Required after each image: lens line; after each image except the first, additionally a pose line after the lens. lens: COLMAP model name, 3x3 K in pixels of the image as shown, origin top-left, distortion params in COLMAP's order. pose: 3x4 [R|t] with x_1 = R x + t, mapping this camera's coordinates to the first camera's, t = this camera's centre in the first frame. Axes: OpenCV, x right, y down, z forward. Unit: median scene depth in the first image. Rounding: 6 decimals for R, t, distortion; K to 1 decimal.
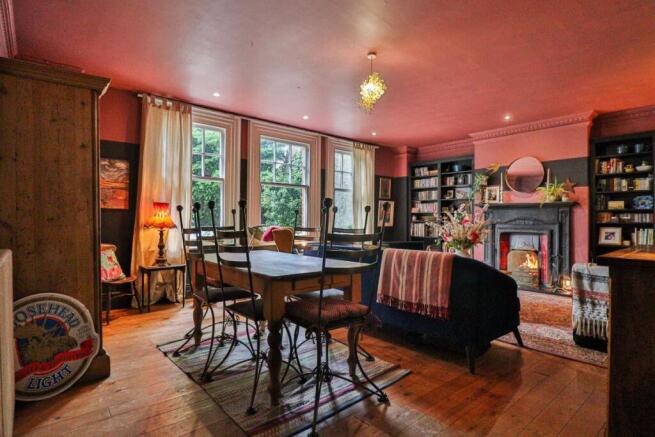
lens RADIAL K [[327.4, 0, 346.7], [0, 327.4, 218.1], [0, 0, 1]] dist [-0.000736, 0.000207]
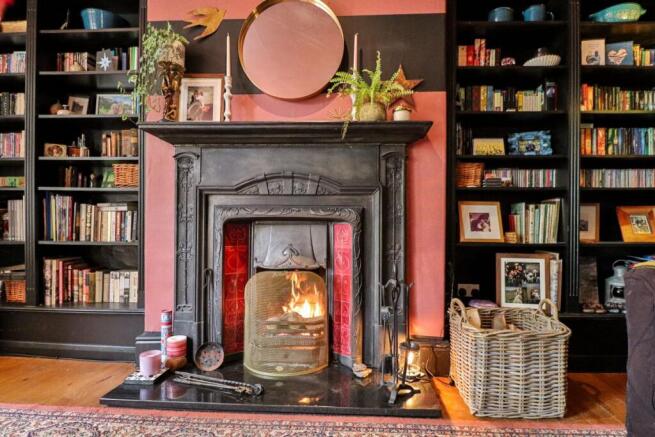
lens RADIAL K [[327.4, 0, 346.7], [0, 327.4, 218.1], [0, 0, 1]] dist [-0.000736, 0.000207]
pose [[0.723652, 0.004590, 0.690150, 0.359523], [-0.004254, 0.999989, -0.002190, 0.046349], [-0.690152, -0.001351, 0.723663, 0.733605]]
